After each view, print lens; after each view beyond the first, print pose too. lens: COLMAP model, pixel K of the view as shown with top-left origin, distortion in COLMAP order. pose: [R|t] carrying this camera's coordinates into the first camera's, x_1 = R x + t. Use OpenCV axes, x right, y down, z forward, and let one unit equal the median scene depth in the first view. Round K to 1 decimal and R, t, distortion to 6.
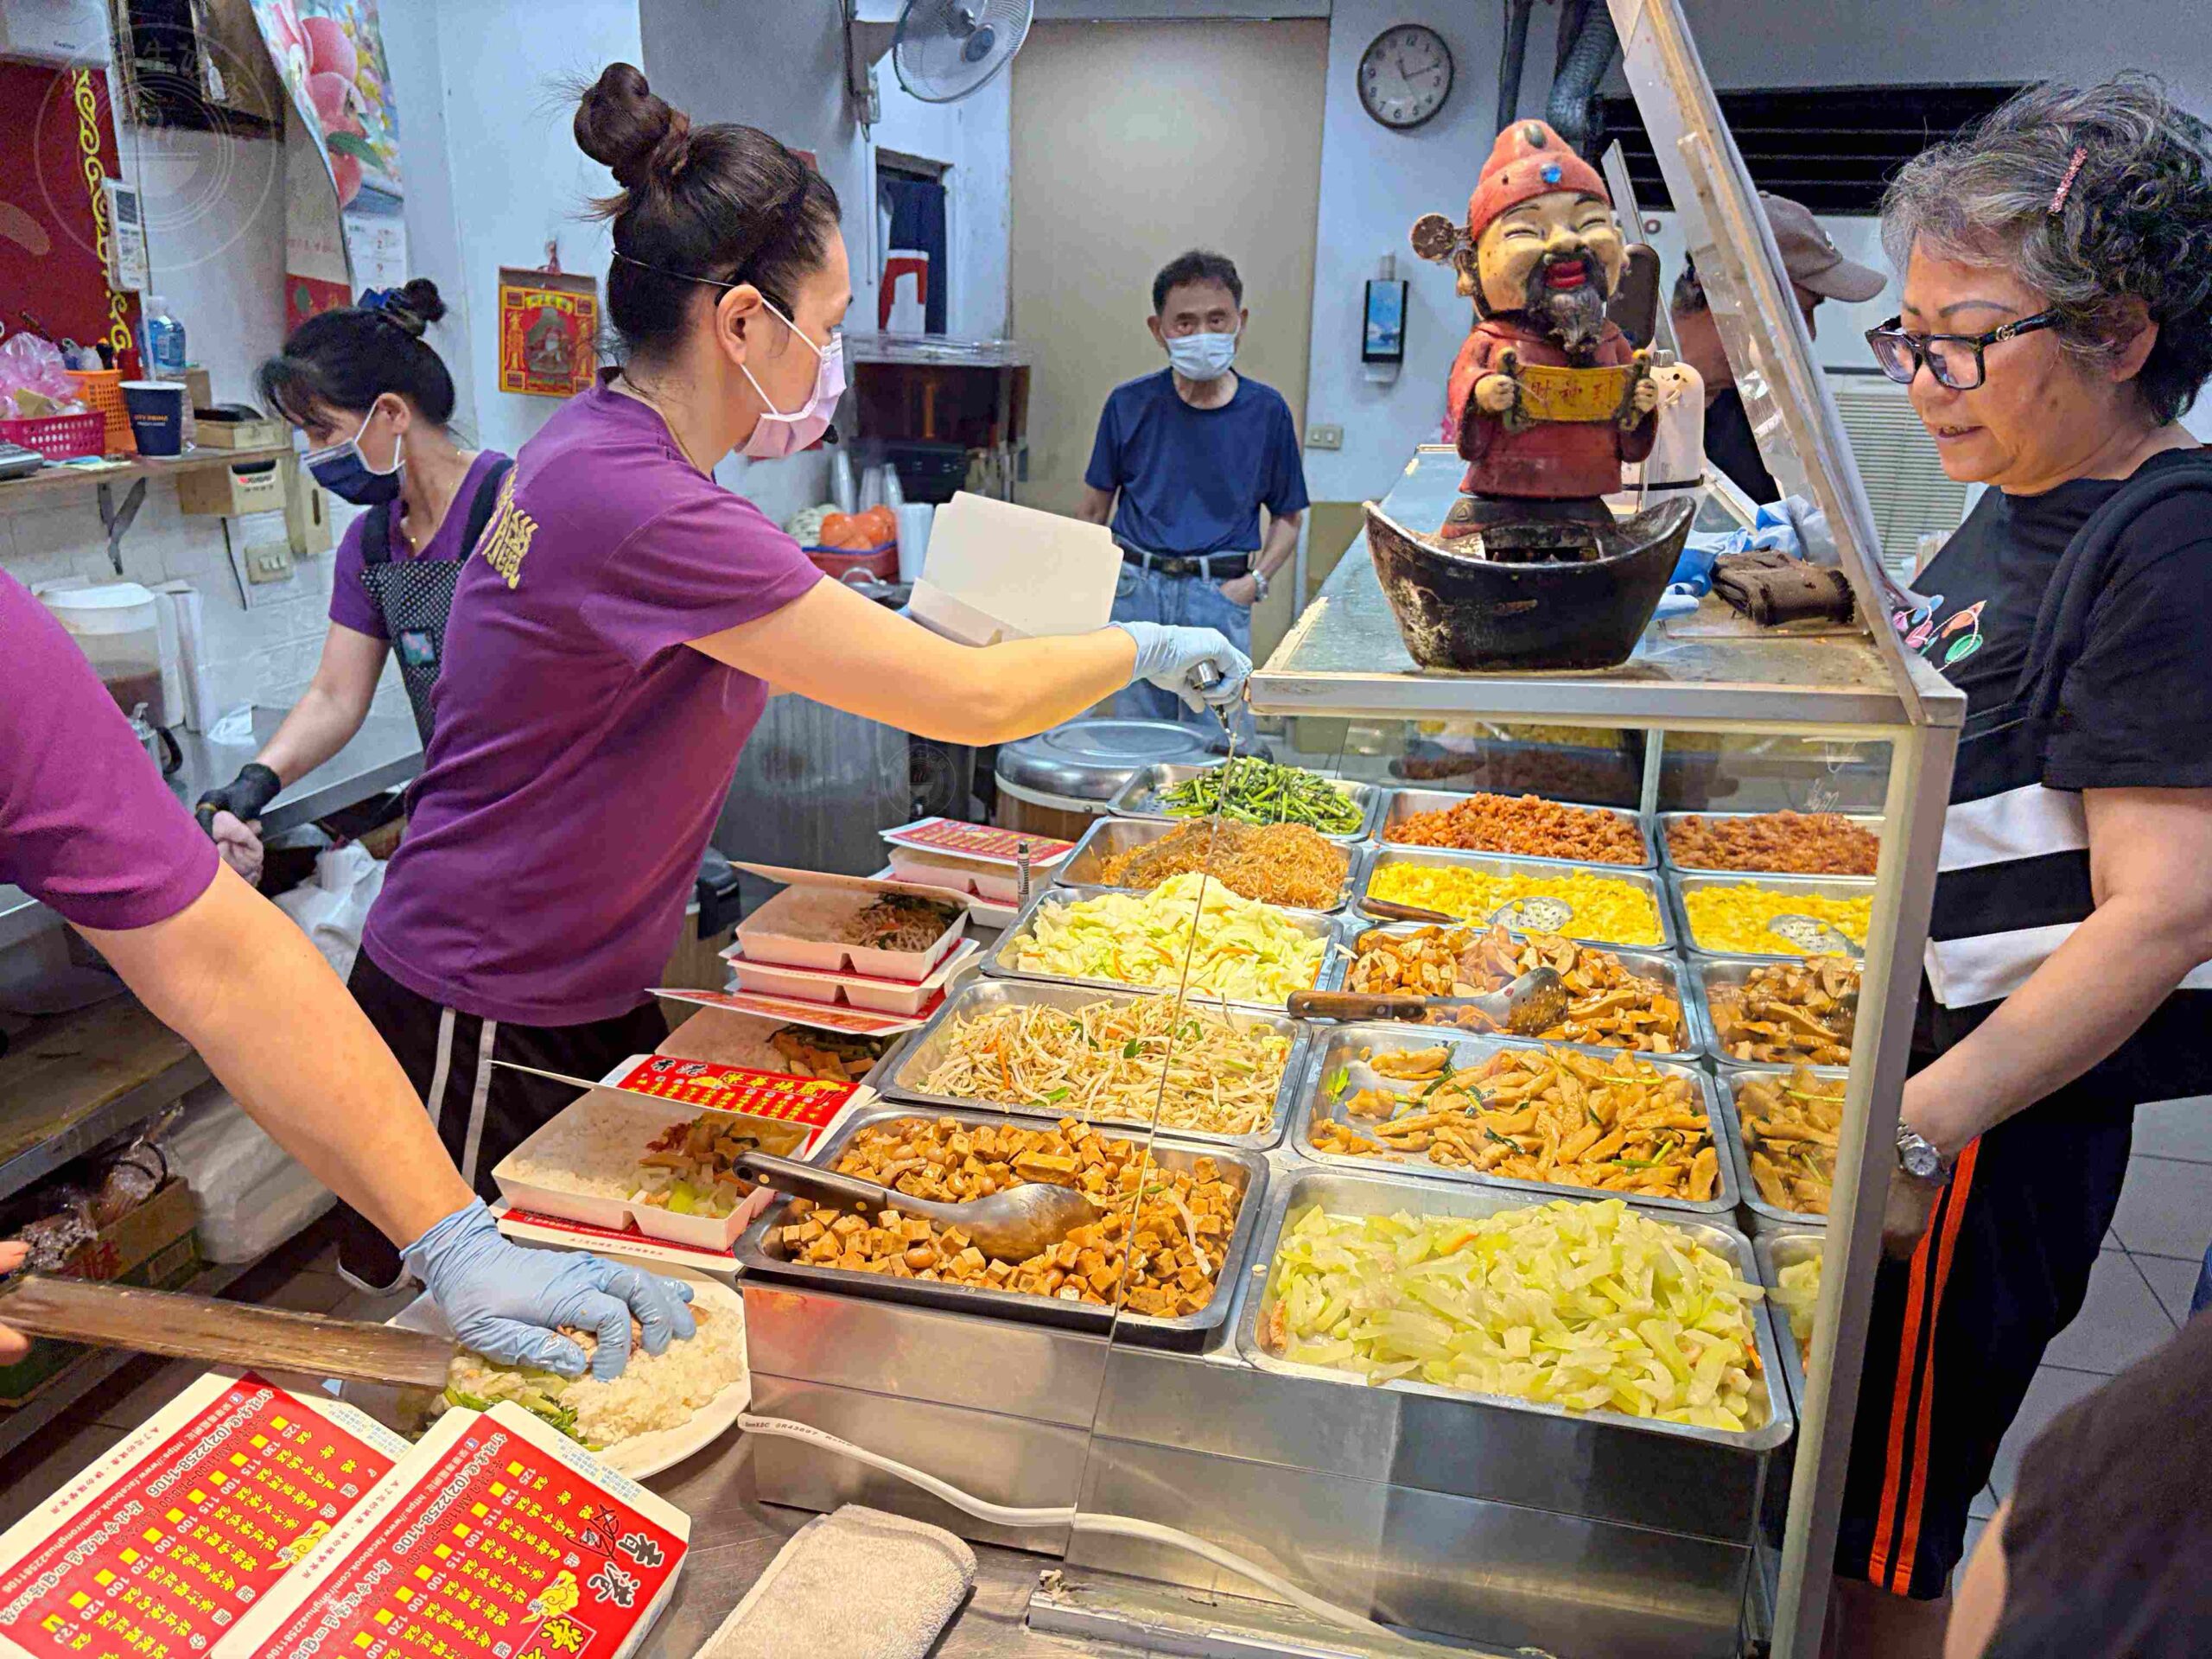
lens RADIAL K [[1692.5, 0, 1092.7], [0, 1692.5, 822.7], [0, 0, 1]] dist [0.020945, -0.023272]
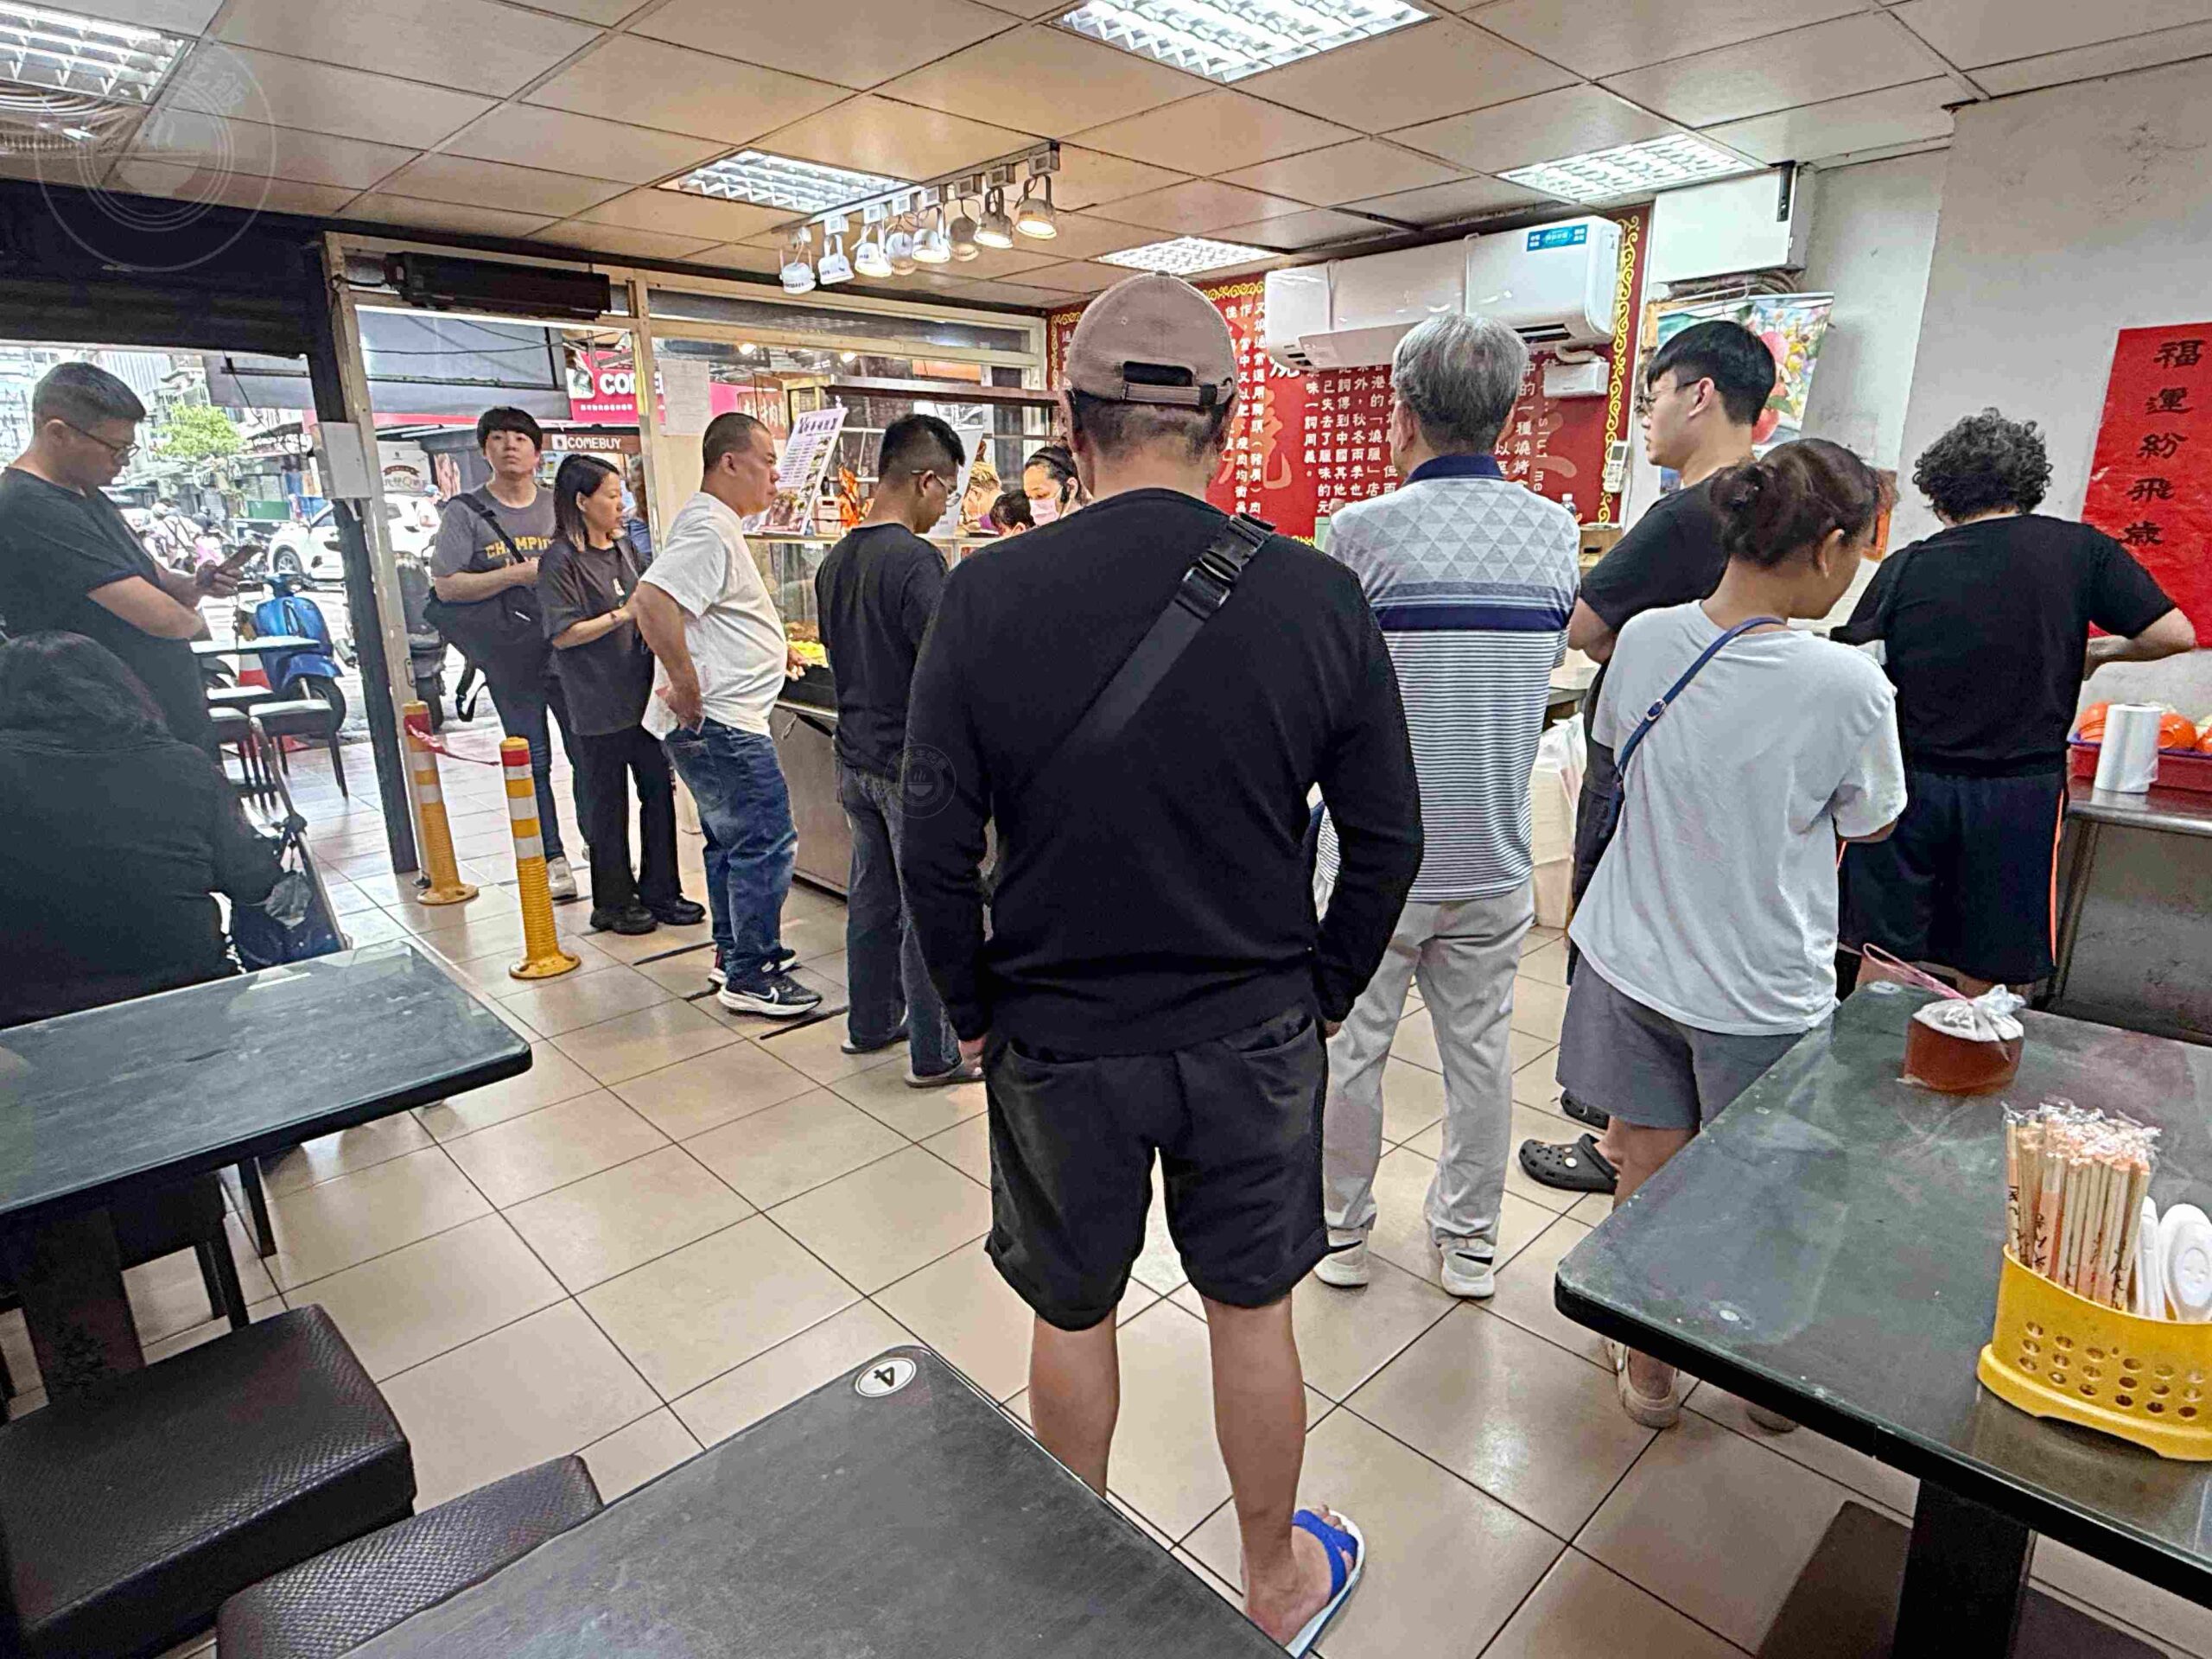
lens RADIAL K [[1238.1, 0, 1124.6], [0, 1238.1, 842.1], [0, 0, 1]] dist [-0.011881, 0.005673]
pose [[-0.526722, 0.209348, -0.823855, 1.332928], [-0.255637, 0.885320, 0.388405, -0.437462], [0.810687, 0.415190, -0.412800, 1.568653]]
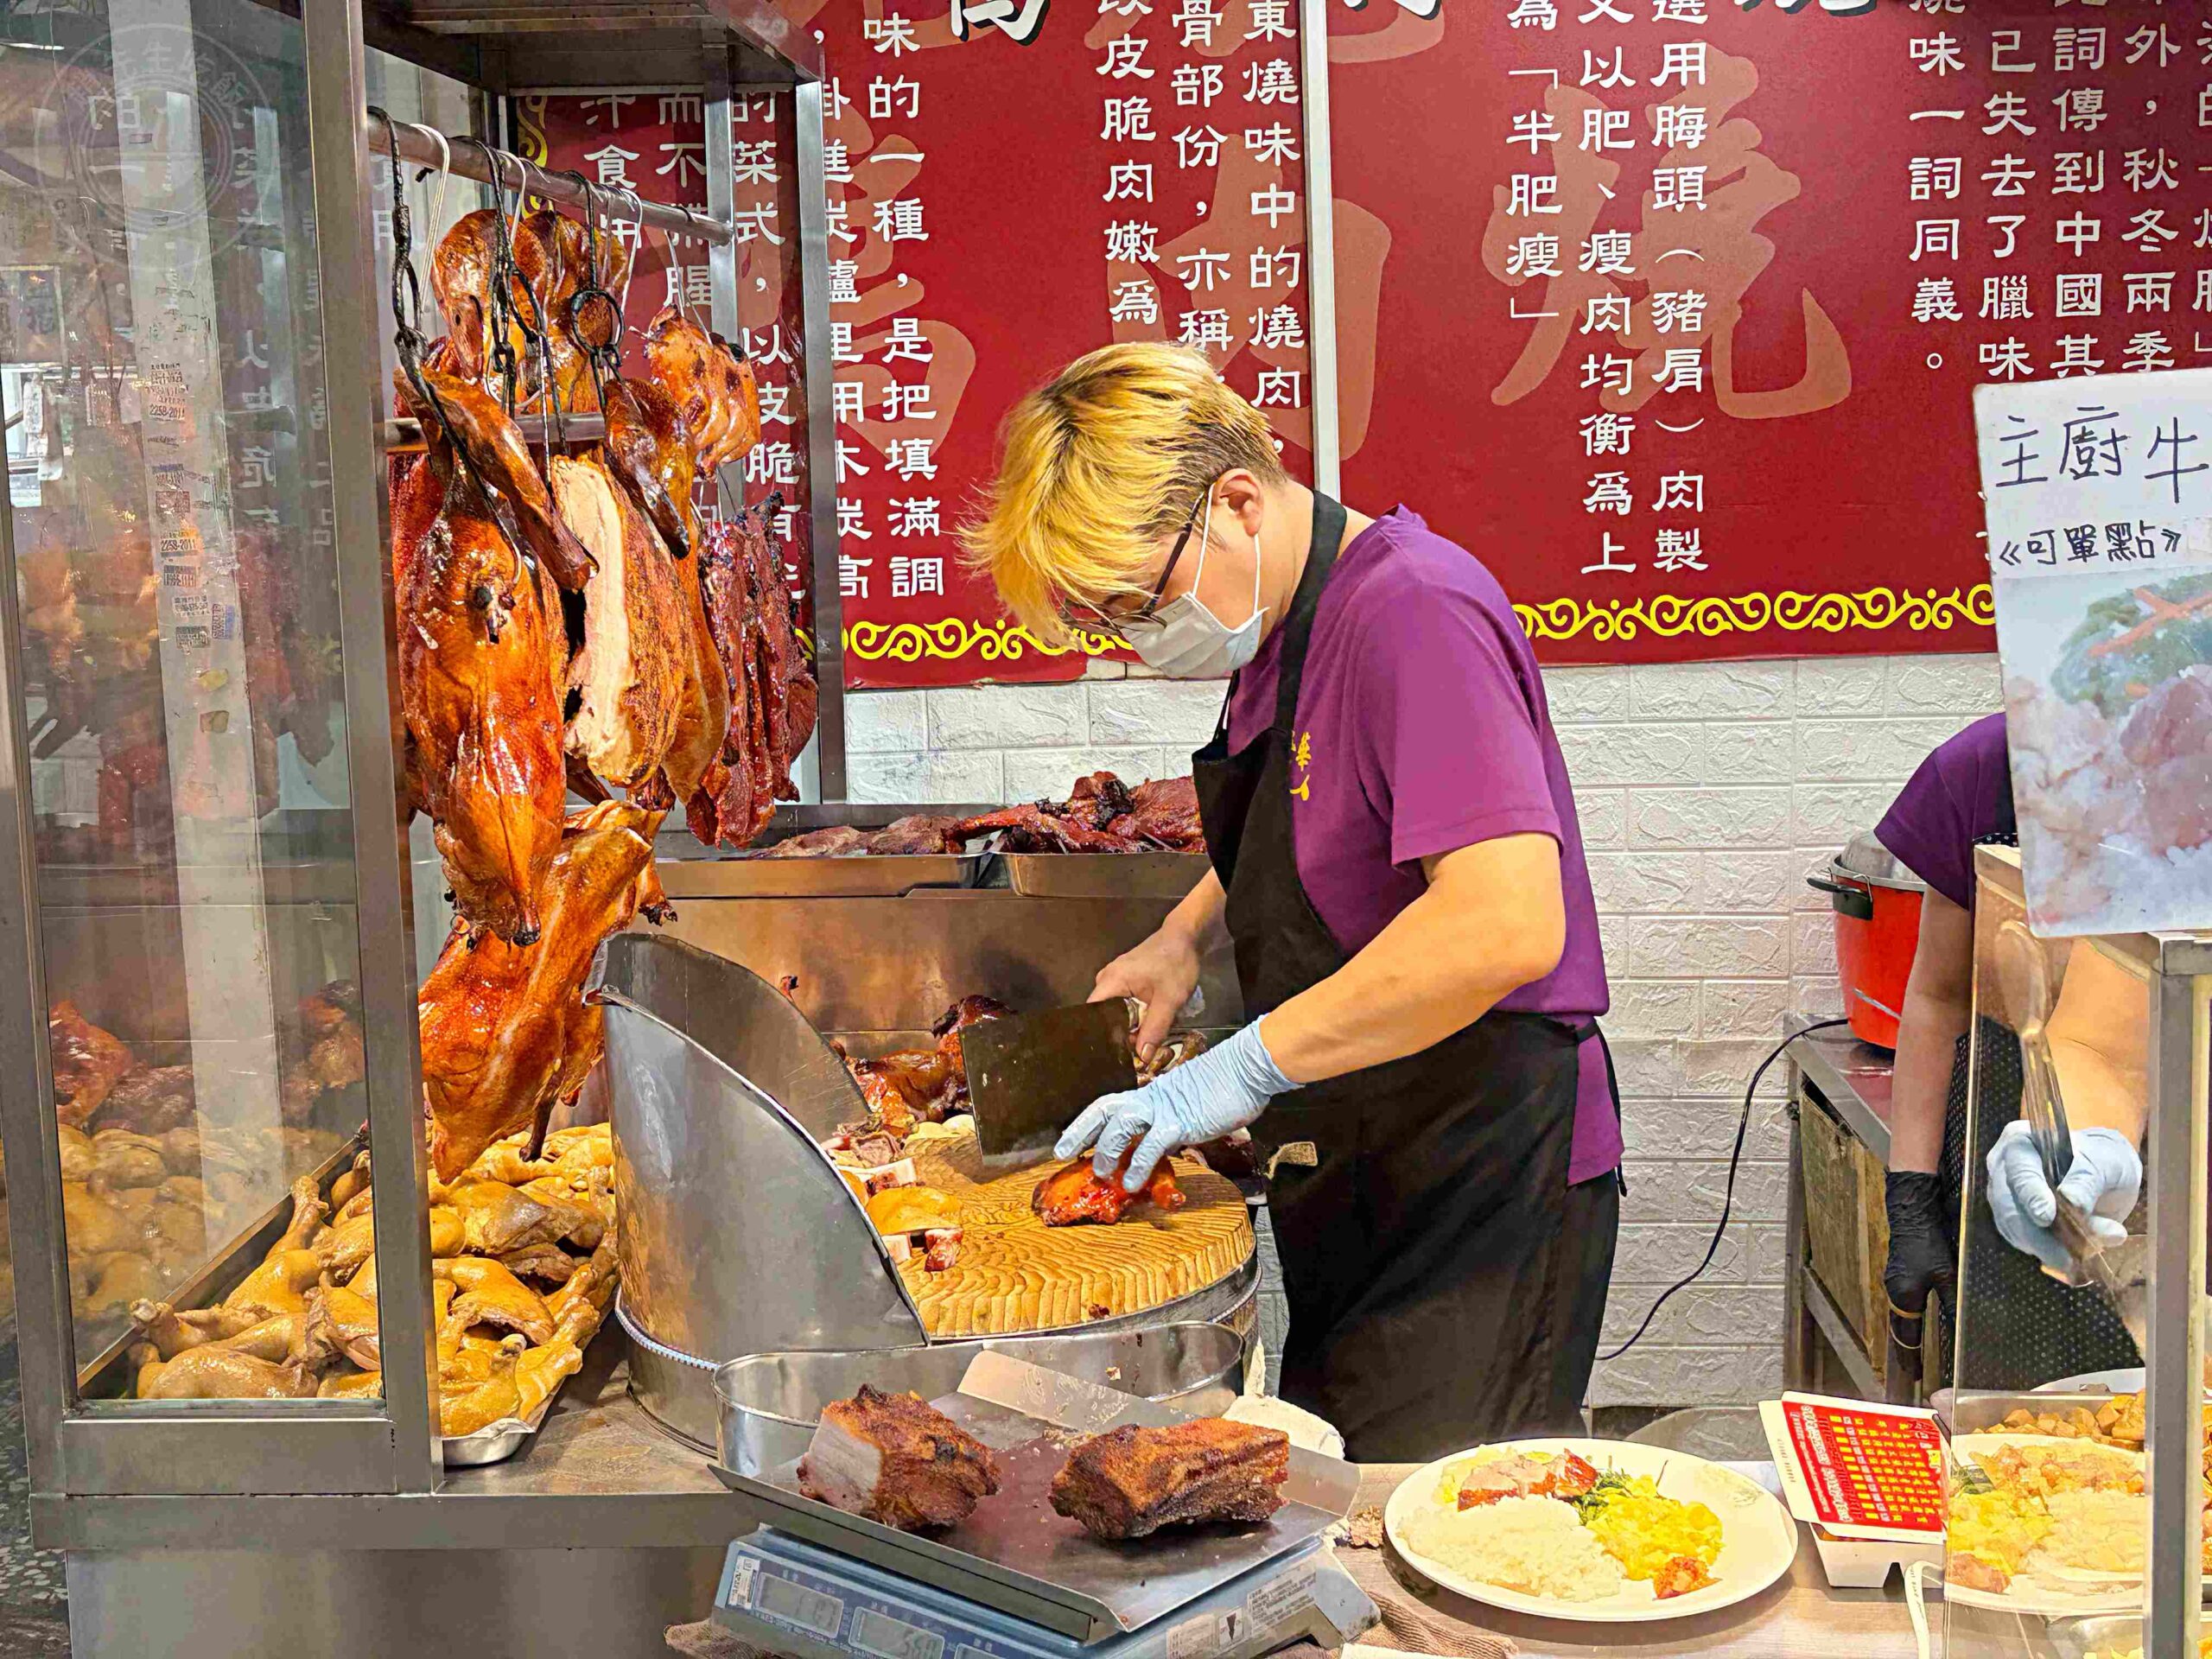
lens RADIAL K [[2991.1, 0, 1101.0], [0, 2991.1, 827.6], [0, 0, 1]] dist [0.027669, 0.000000]
pose [[0.189004, 0.119831, -0.974637, 0.565527], [-0.257529, 0.963835, 0.068562, -0.025650], [0.947605, 0.238039, 0.213029, 0.014757]]
